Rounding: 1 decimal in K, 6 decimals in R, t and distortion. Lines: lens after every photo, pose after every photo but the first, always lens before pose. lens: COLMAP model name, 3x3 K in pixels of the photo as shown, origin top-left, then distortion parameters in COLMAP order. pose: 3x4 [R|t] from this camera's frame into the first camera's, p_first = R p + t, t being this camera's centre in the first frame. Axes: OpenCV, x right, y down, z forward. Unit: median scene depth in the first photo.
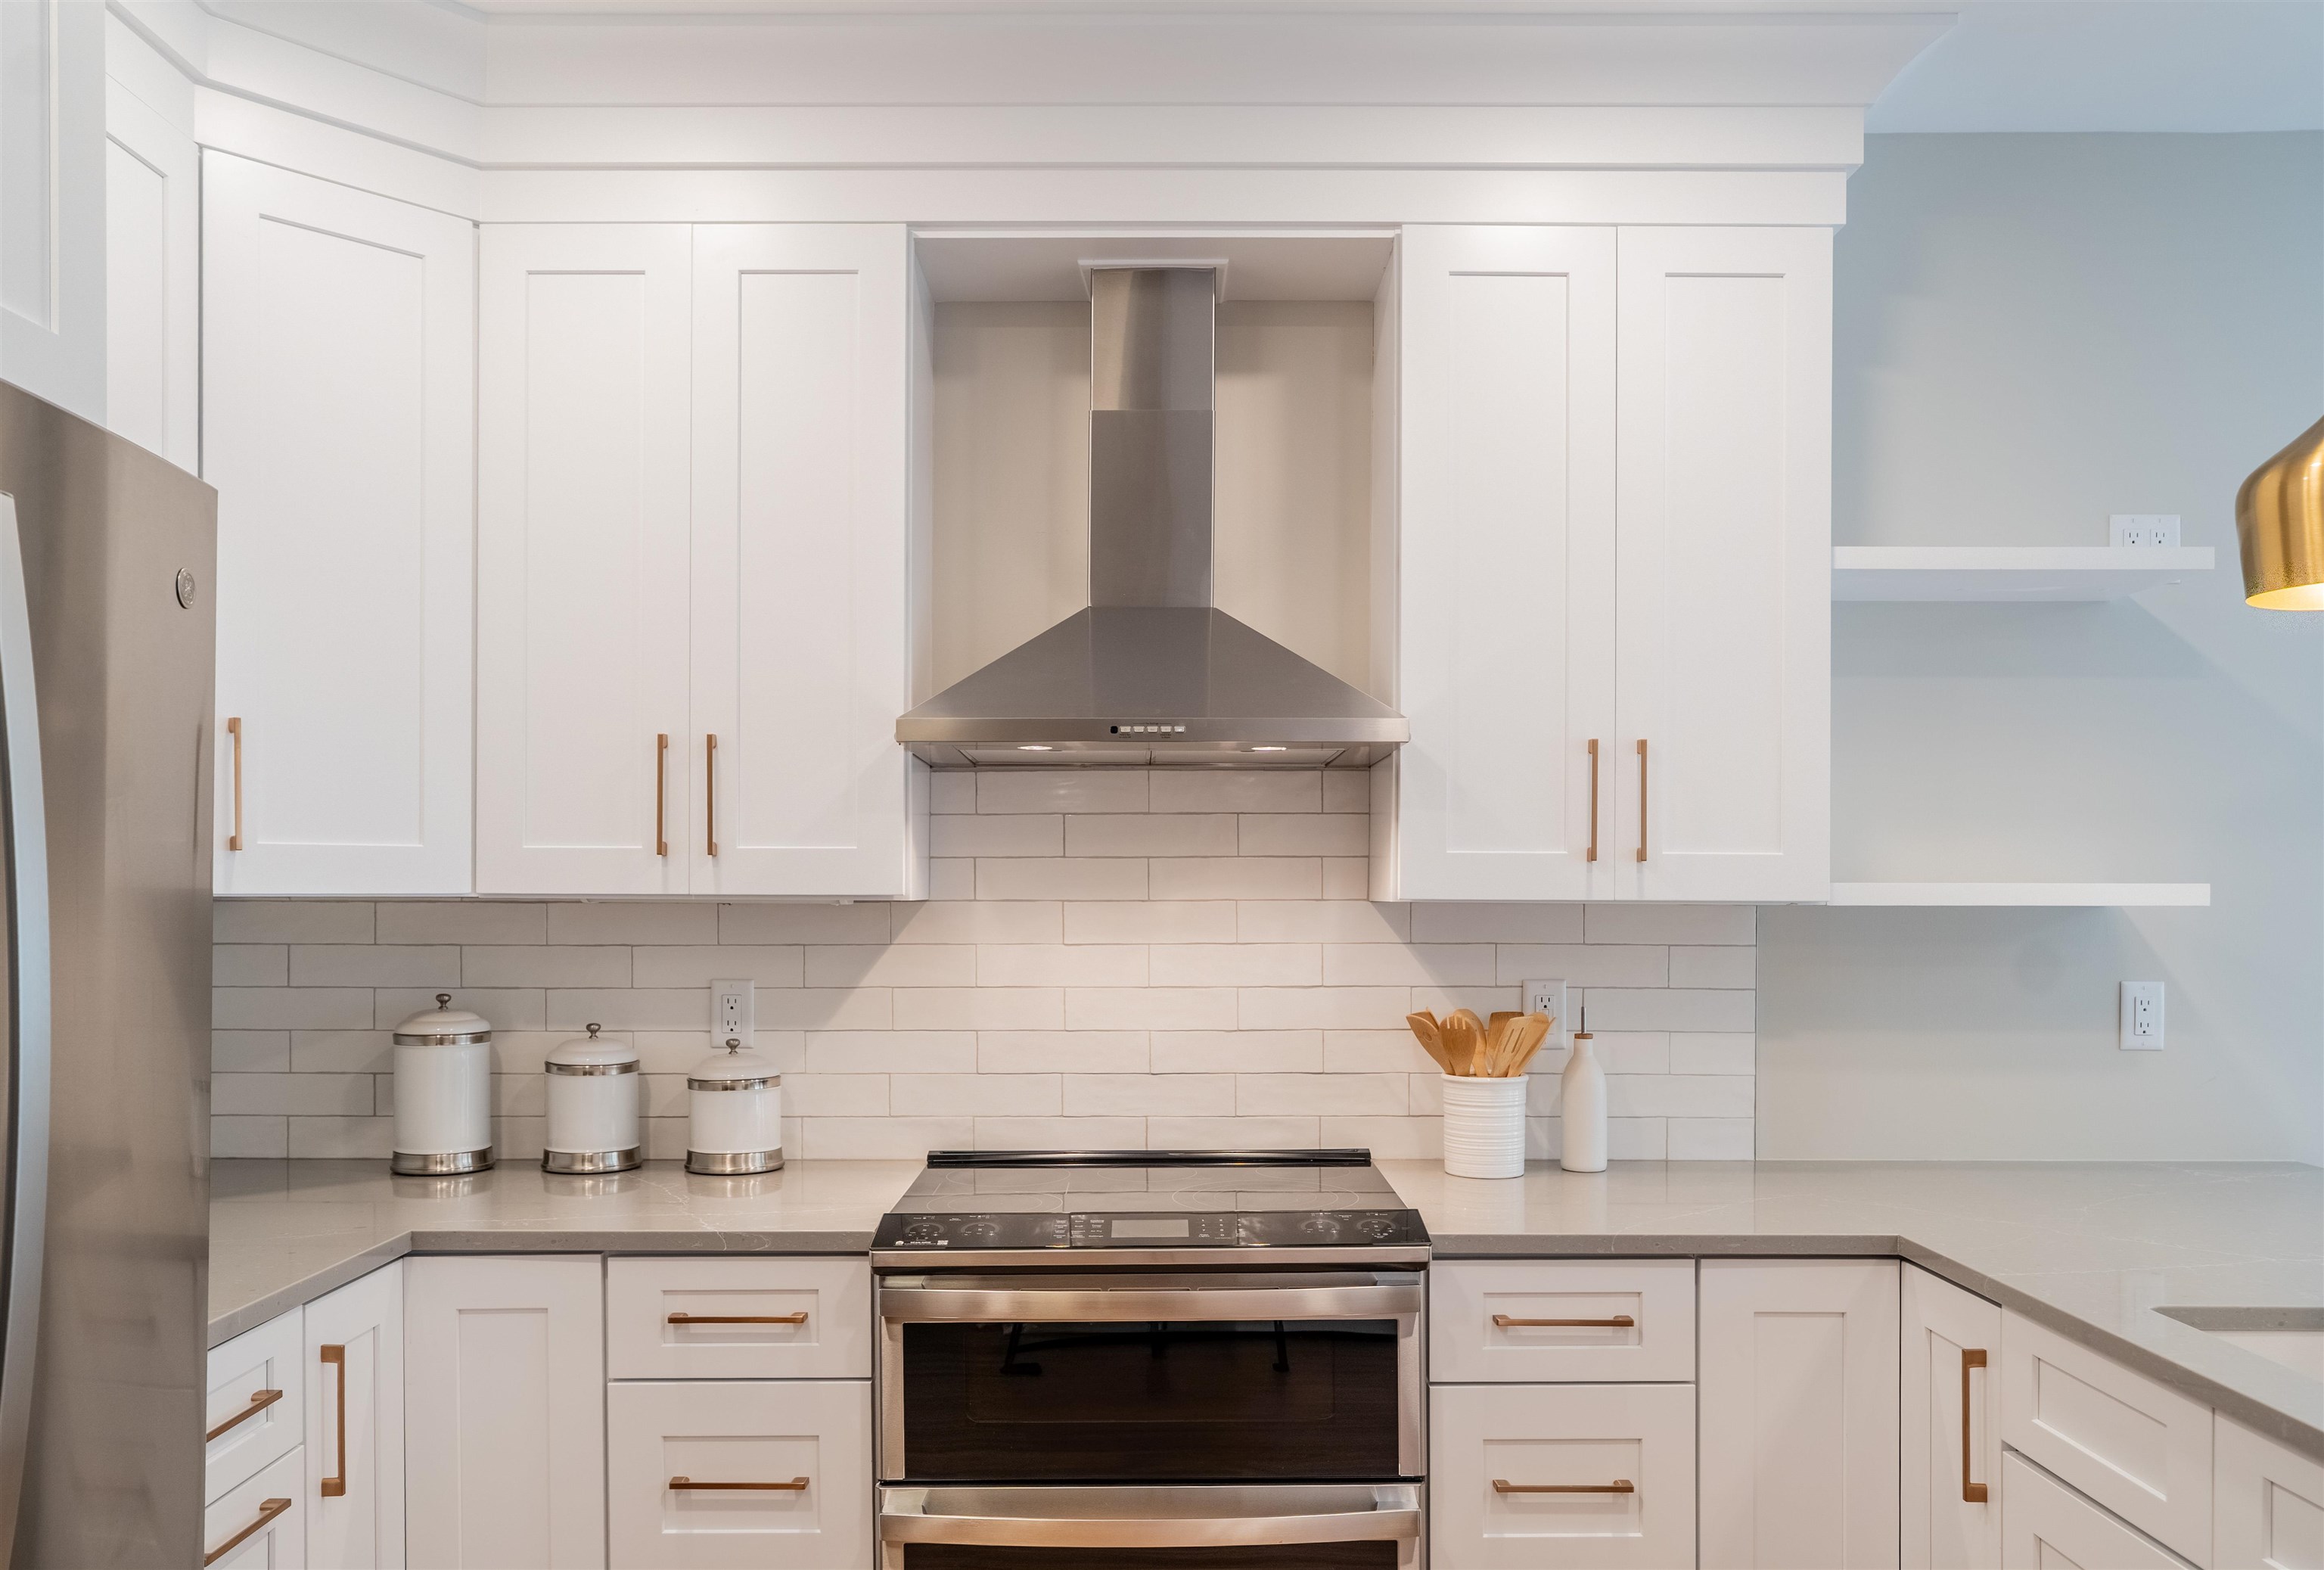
lens RADIAL K [[1748.3, 0, 1143.0], [0, 1748.3, 878.5], [0, 0, 1]] dist [-0.010880, 0.012029]
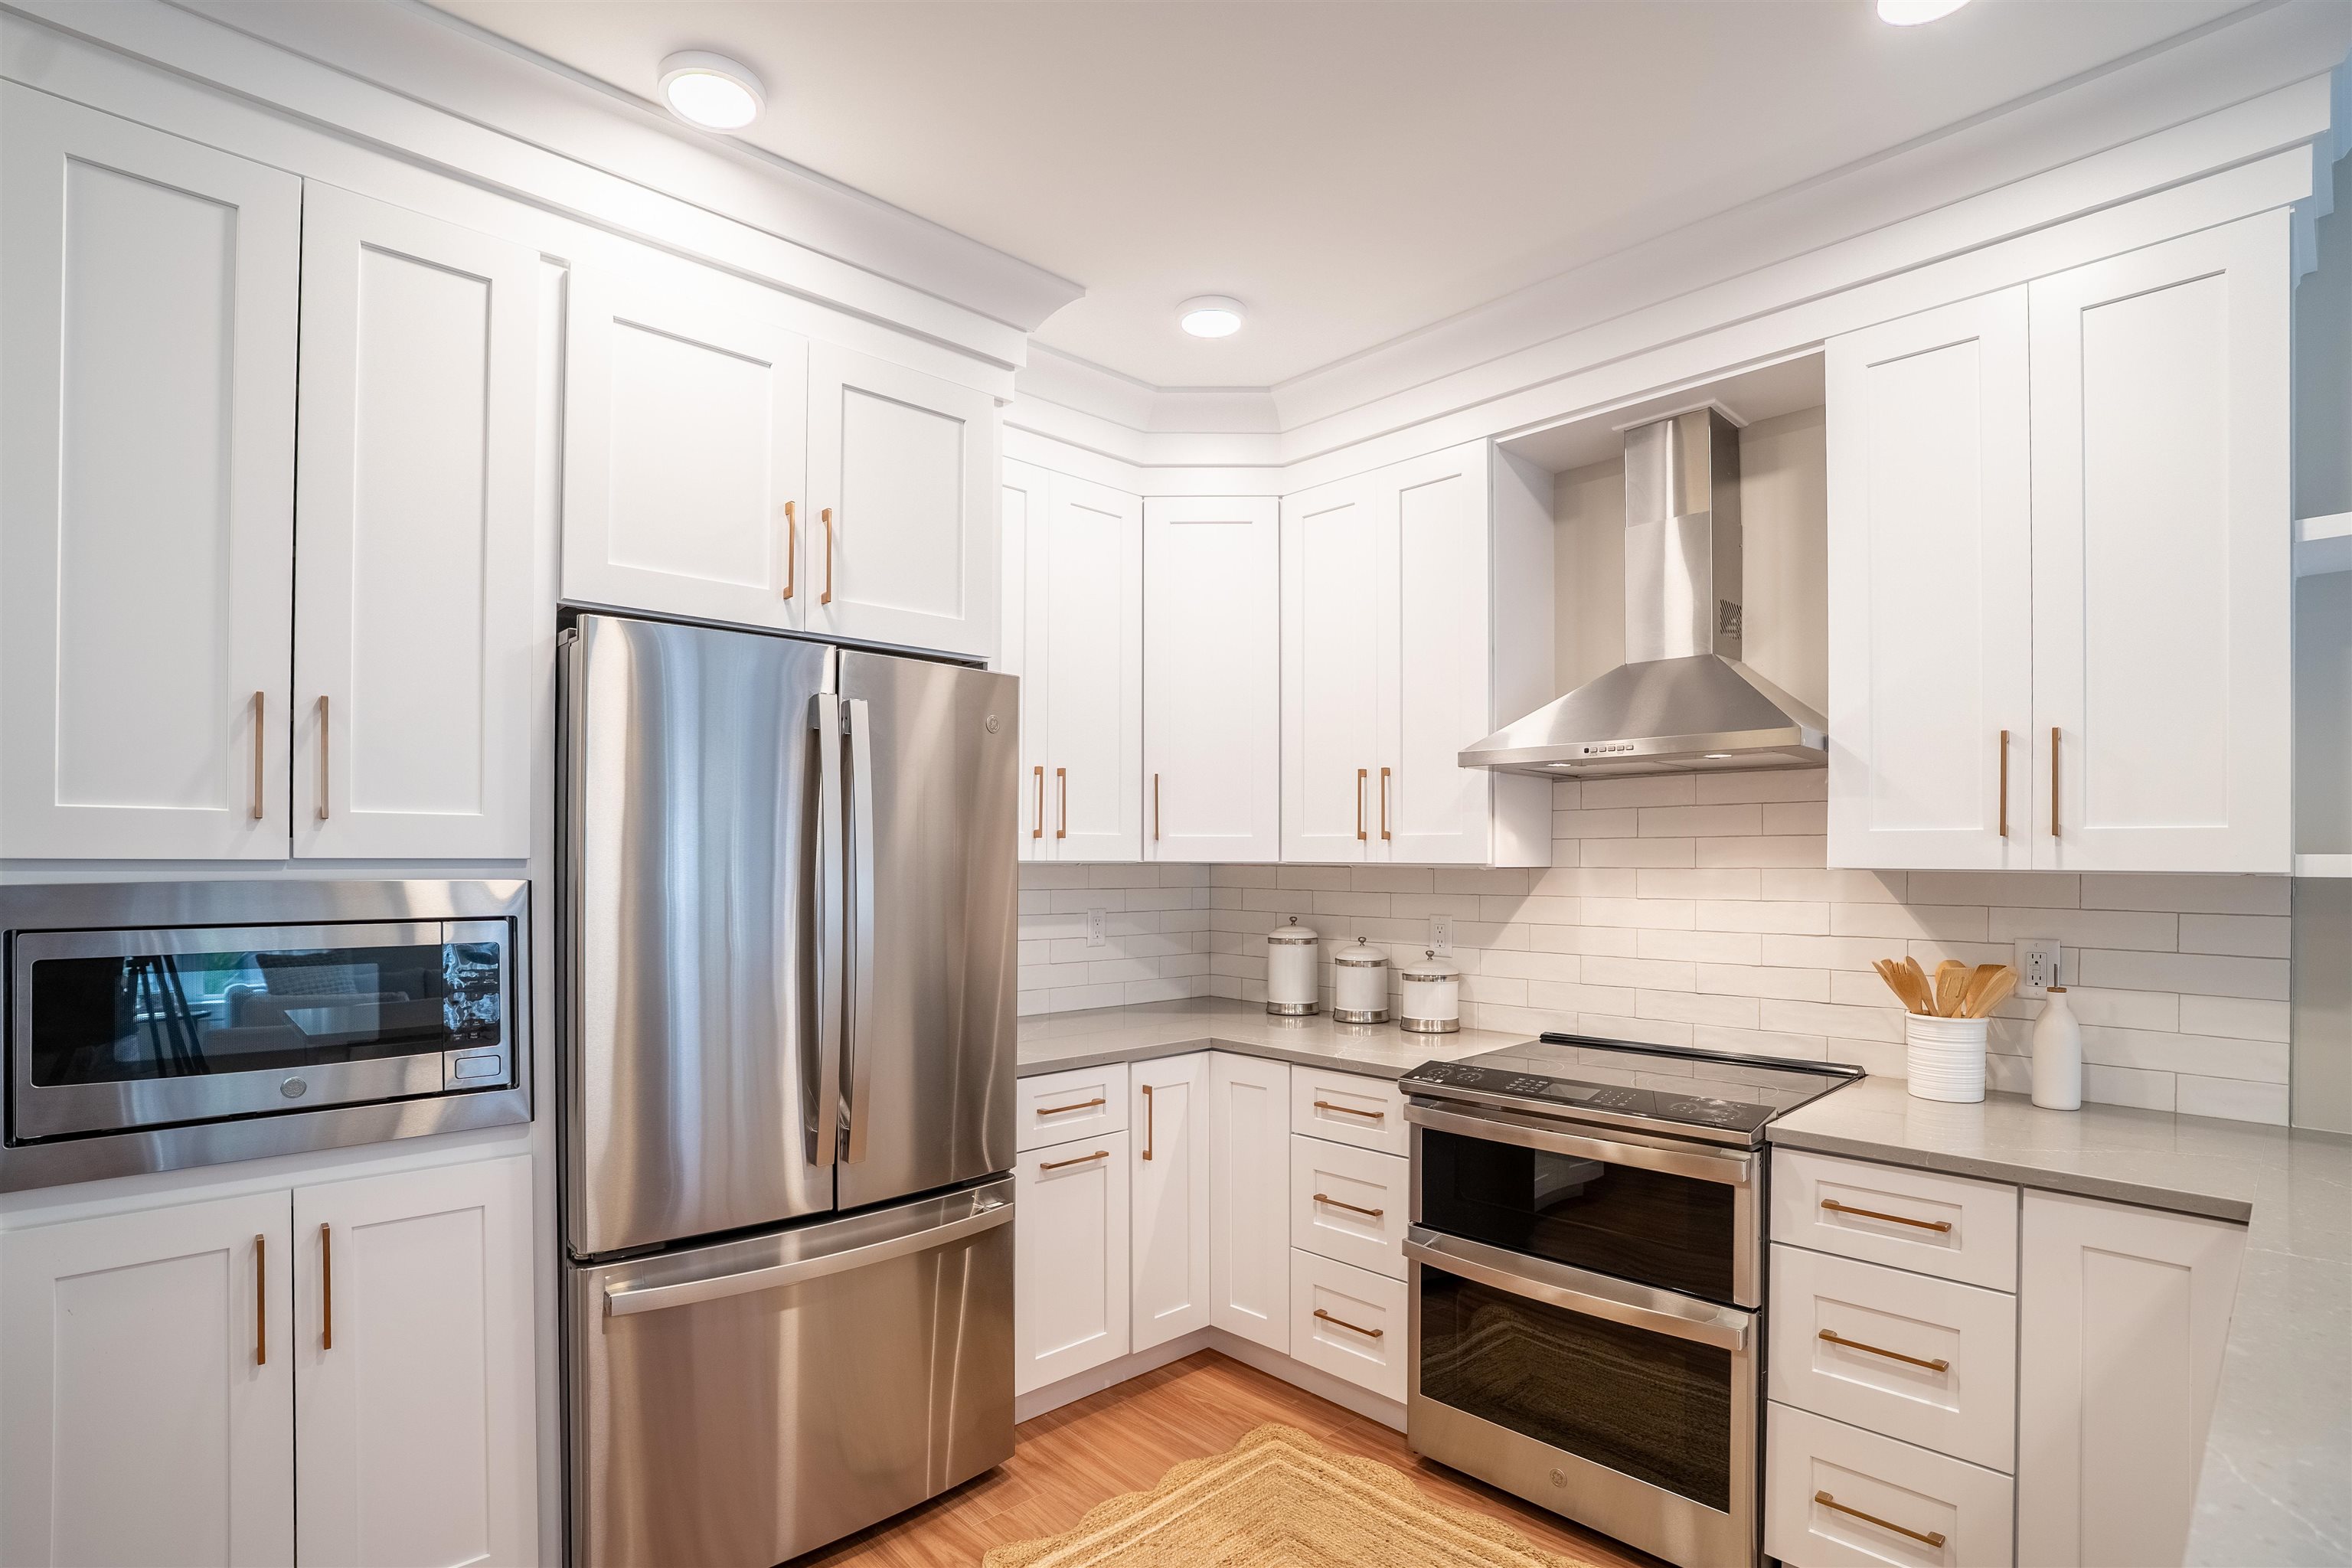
lens RADIAL K [[1138.7, 0, 1173.2], [0, 1138.7, 855.7], [0, 0, 1]] dist [-0.029180, 0.006631]
pose [[0.695178, -0.001156, -0.718837, 0.403536], [0.002197, 0.999997, 0.000516, 0.001305], [0.718835, -0.001939, 0.695178, 0.087099]]
